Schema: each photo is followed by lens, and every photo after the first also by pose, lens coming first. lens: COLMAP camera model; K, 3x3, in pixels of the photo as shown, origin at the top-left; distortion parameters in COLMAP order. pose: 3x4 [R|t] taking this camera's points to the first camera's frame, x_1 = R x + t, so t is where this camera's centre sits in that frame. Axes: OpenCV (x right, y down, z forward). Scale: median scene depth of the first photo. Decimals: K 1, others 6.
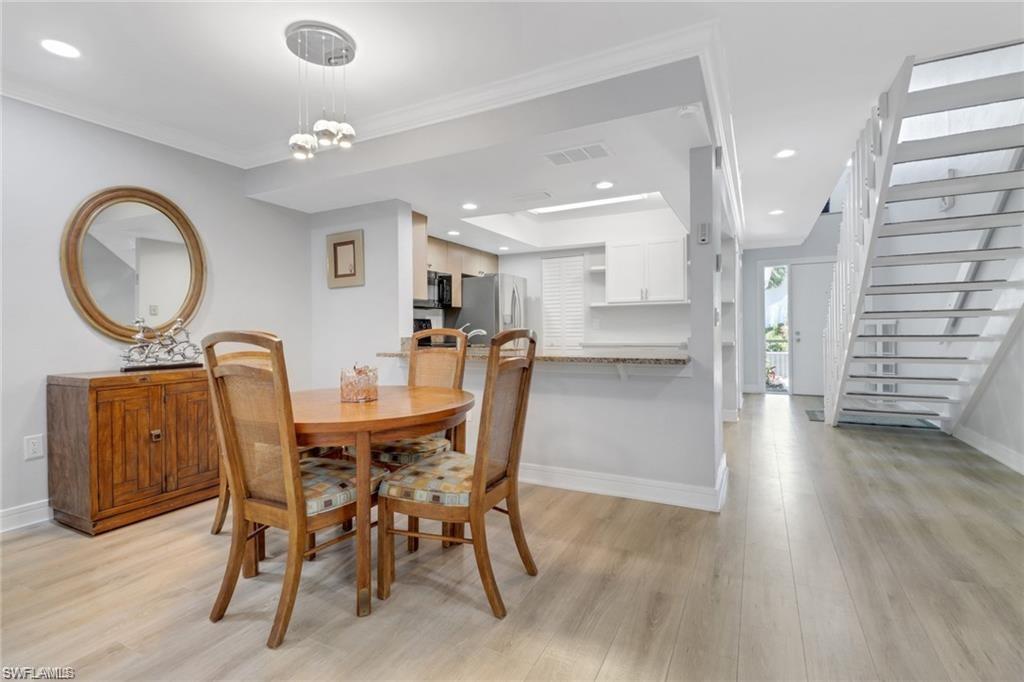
lens RADIAL K [[476.0, 0, 514.6], [0, 476.0, 331.2], [0, 0, 1]] dist [0.000919, 0.000127]
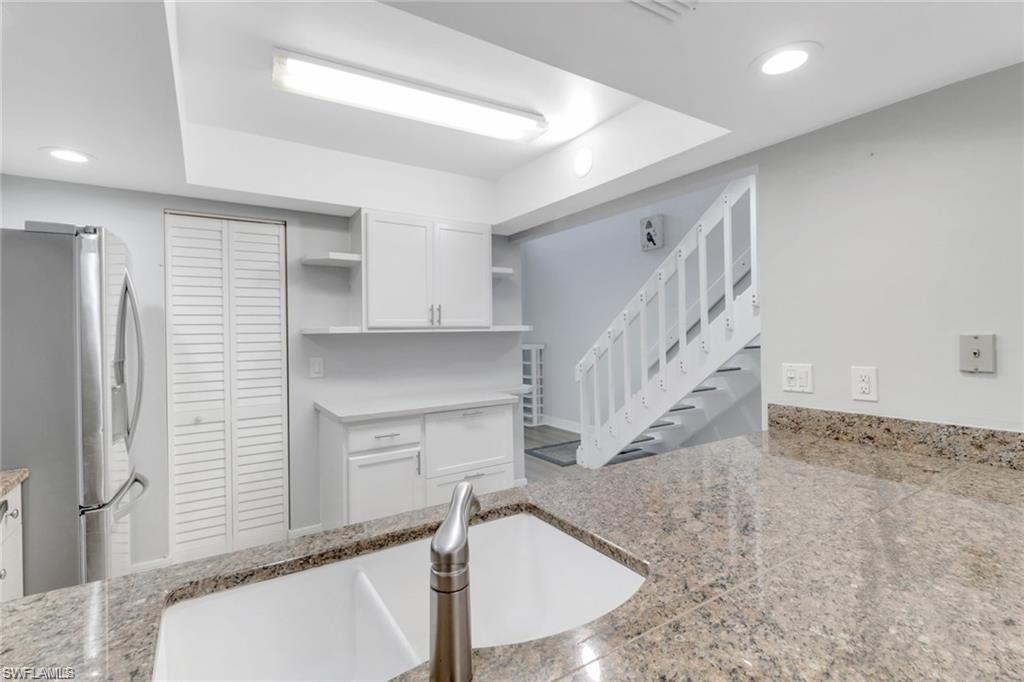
lens RADIAL K [[476.0, 0, 514.6], [0, 476.0, 331.2], [0, 0, 1]] dist [0.000919, 0.000127]
pose [[0.500038, 0.004122, 0.865994, -0.222458], [0.014042, 0.999819, -0.012868, -0.062233], [-0.865890, 0.018594, 0.499889, 0.808360]]
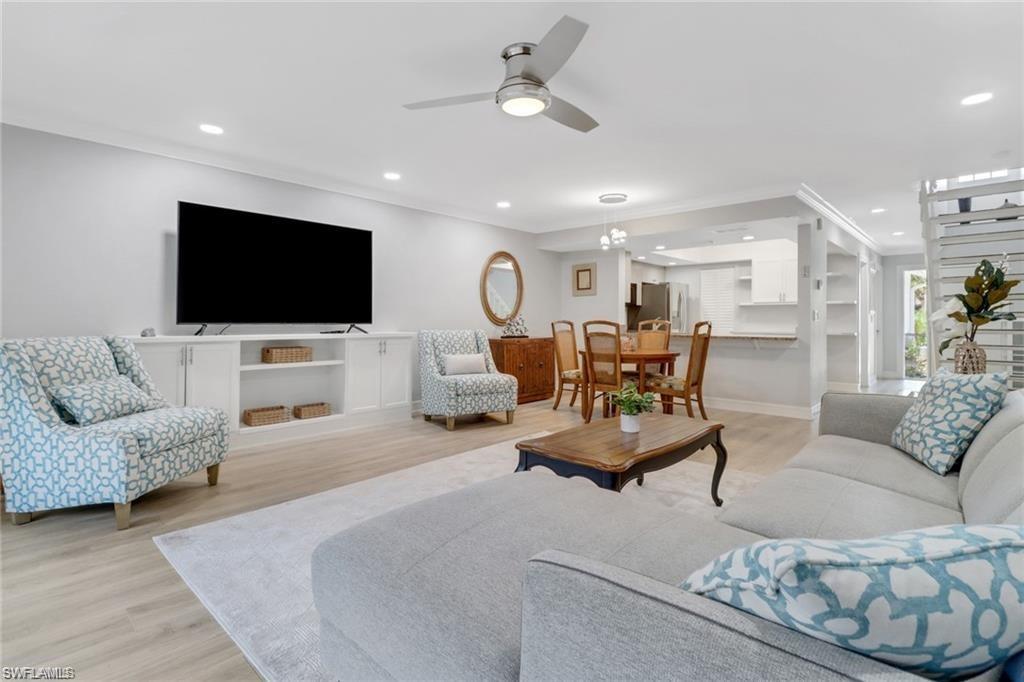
lens RADIAL K [[479.0, 0, 507.5], [0, 479.0, 319.1], [0, 0, 1]] dist [0.001505, 0.000260]
pose [[0.956096, 0.011266, -0.292838, -0.106654], [-0.012768, 0.999913, -0.003218, 0.002703], [0.292776, 0.006816, 0.956157, -0.732575]]
